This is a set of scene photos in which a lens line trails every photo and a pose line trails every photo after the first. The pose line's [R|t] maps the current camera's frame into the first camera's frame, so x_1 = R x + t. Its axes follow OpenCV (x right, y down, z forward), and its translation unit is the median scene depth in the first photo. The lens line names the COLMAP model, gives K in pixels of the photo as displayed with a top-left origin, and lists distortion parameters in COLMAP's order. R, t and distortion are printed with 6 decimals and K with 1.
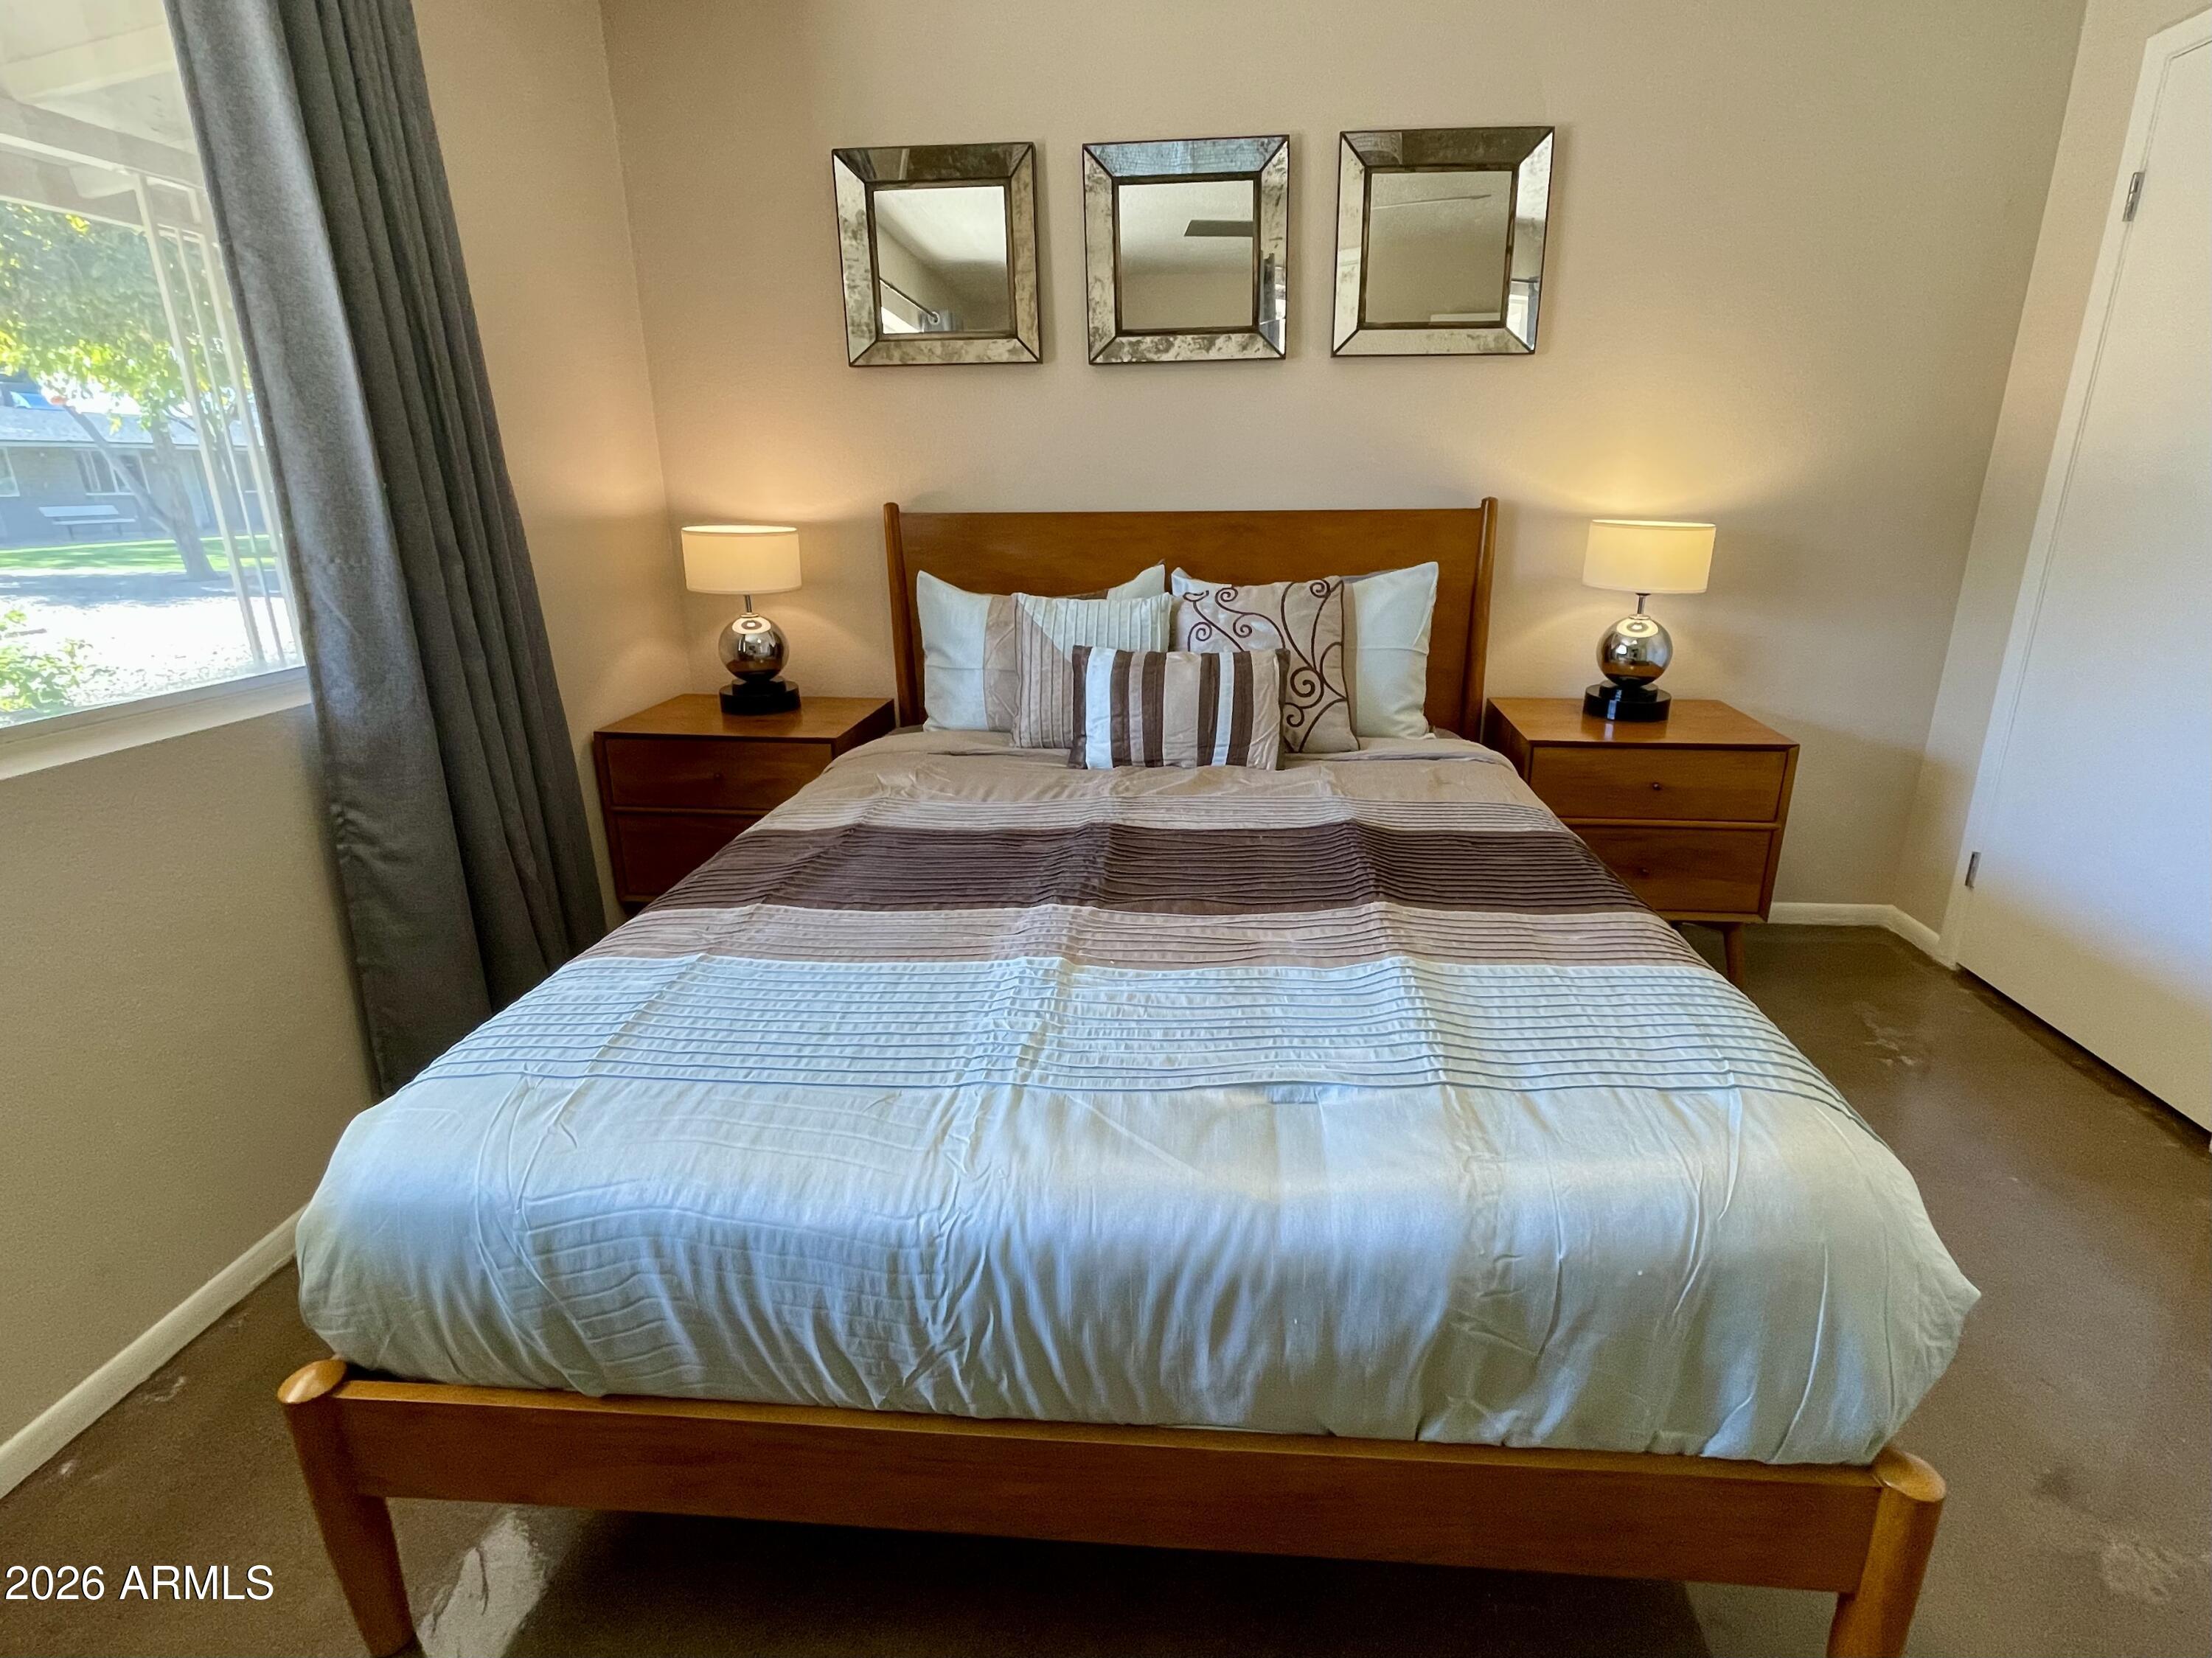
lens RADIAL K [[1066.2, 0, 1114.9], [0, 1066.2, 791.2], [0, 0, 1]] dist [0.003453, 0.000286]
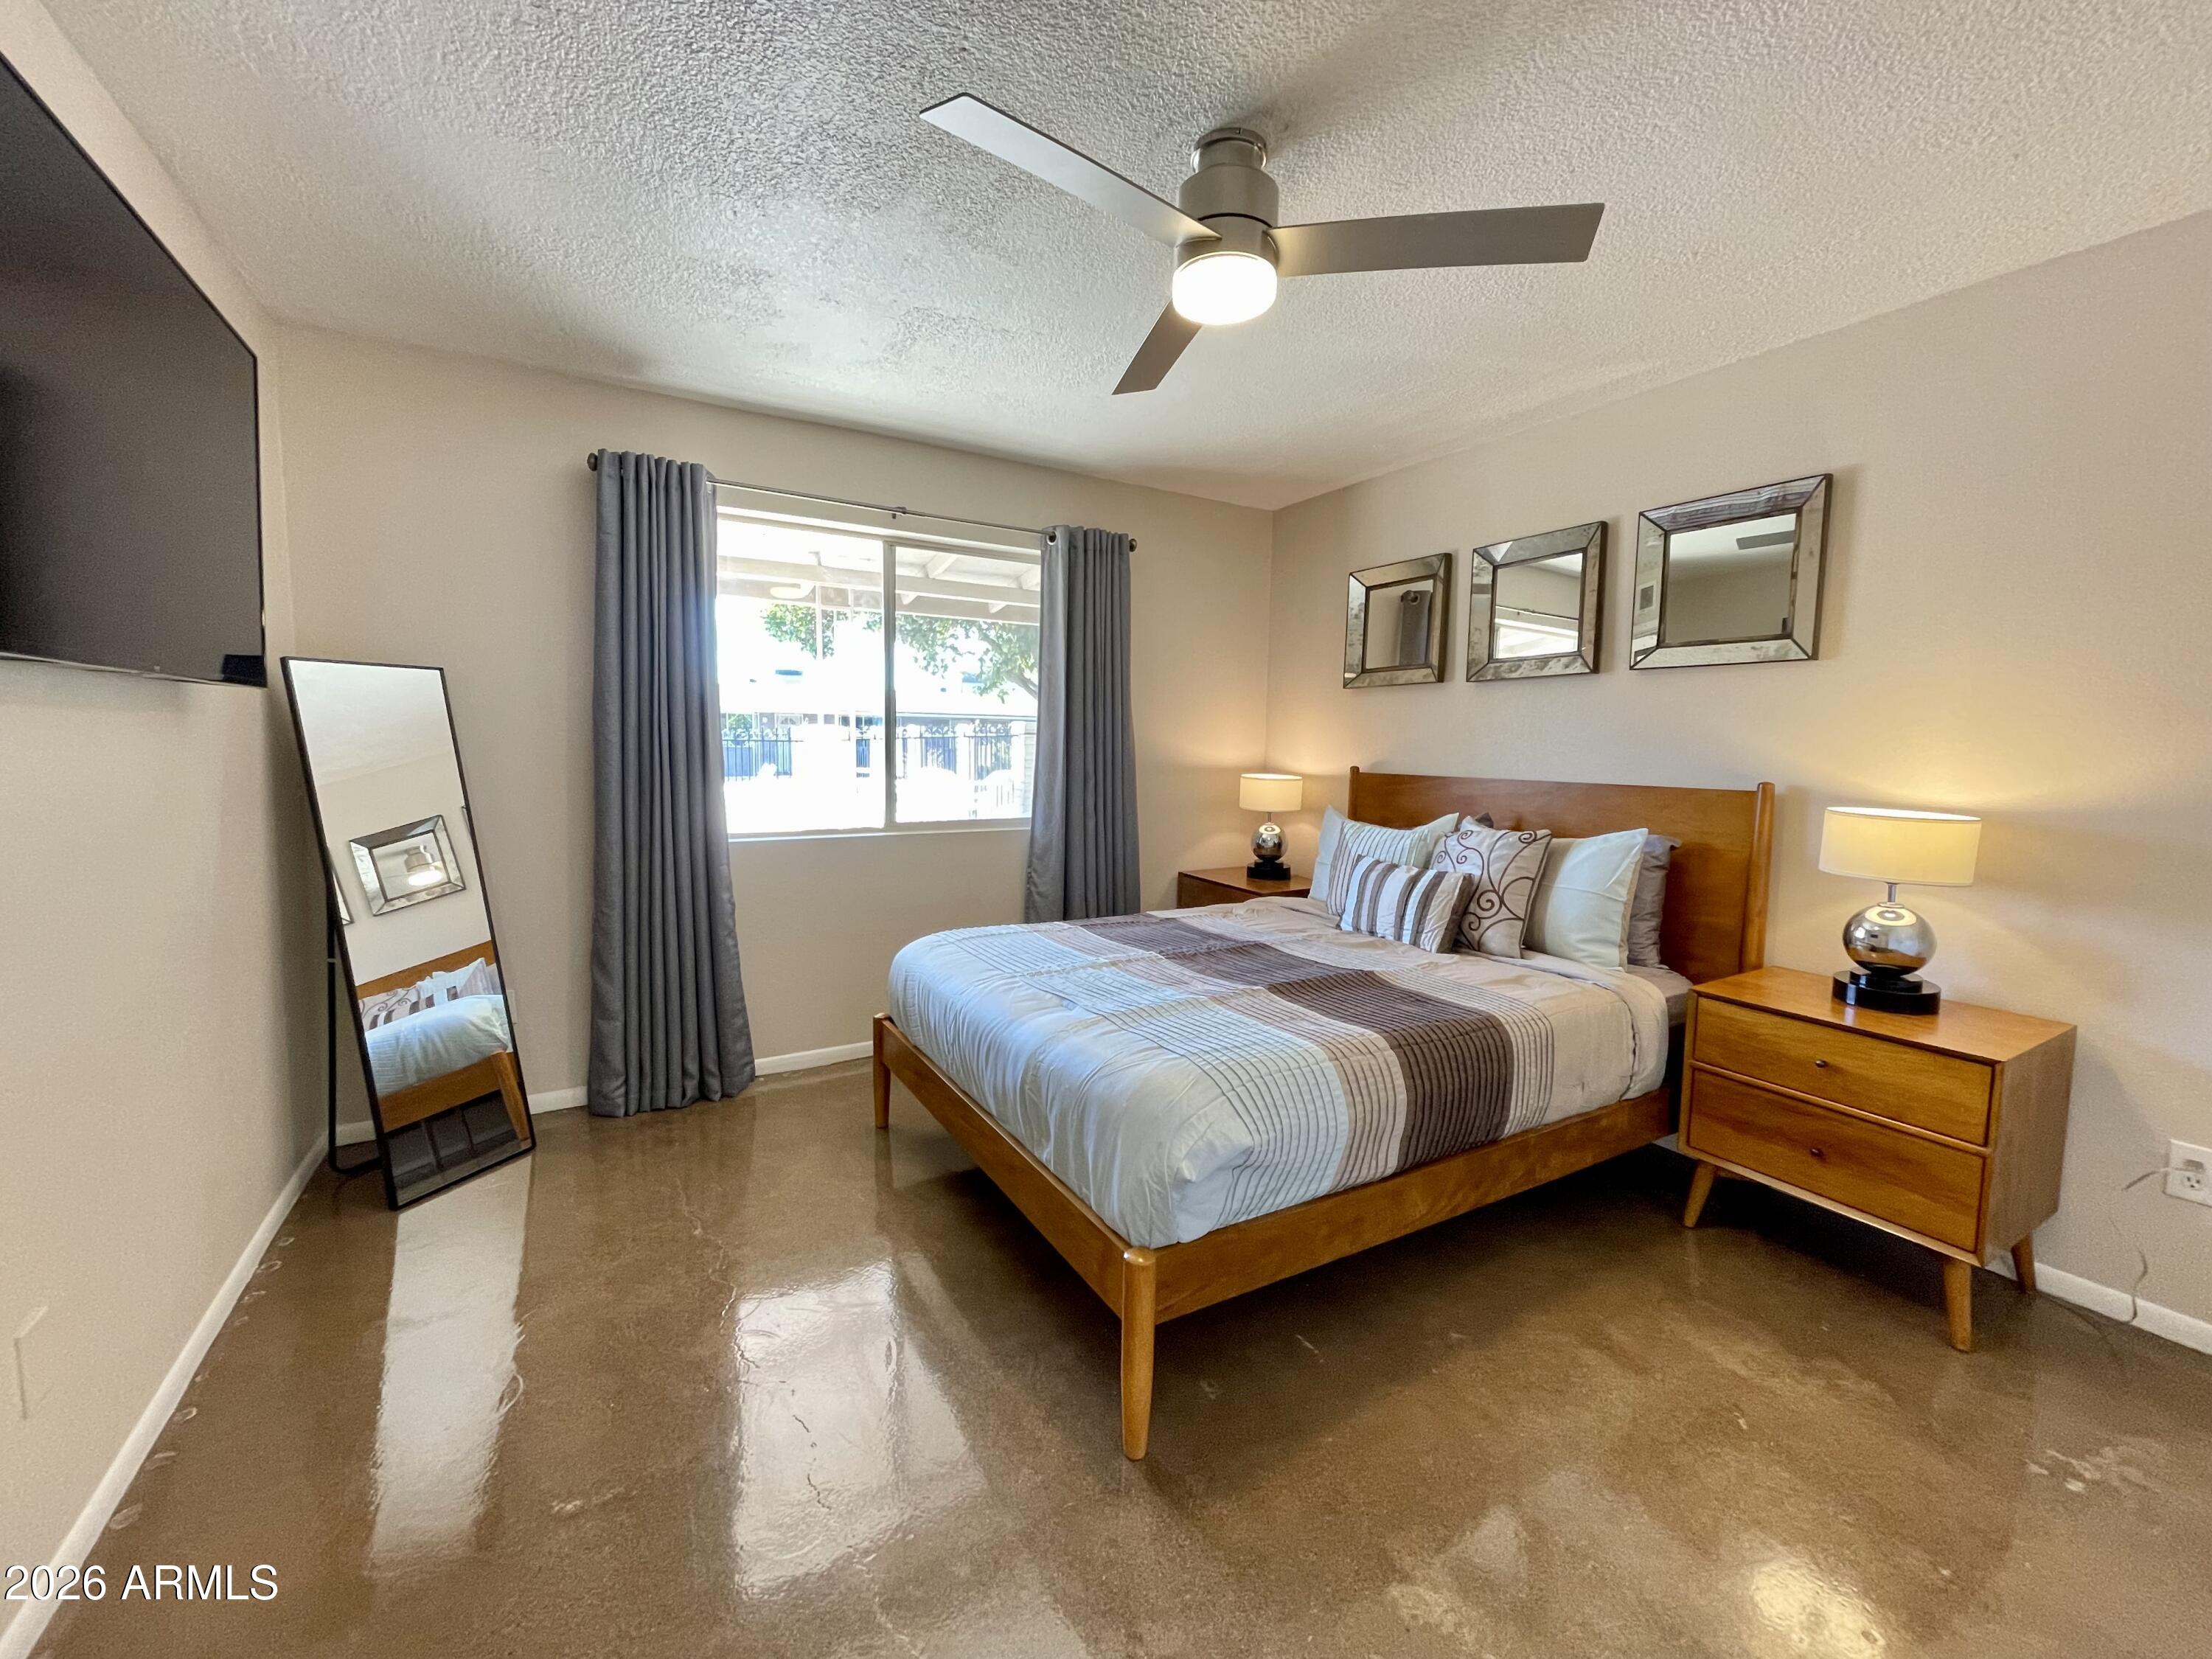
lens RADIAL K [[888.0, 0, 1106.0], [0, 888.0, 829.5], [0, 0, 1]] dist [-0.000646, -0.000045]
pose [[0.576178, 0.098238, -0.811399, 0.740794], [-0.256778, 0.964242, -0.065596, 0.009660], [0.775941, 0.246144, 0.580800, -0.062477]]
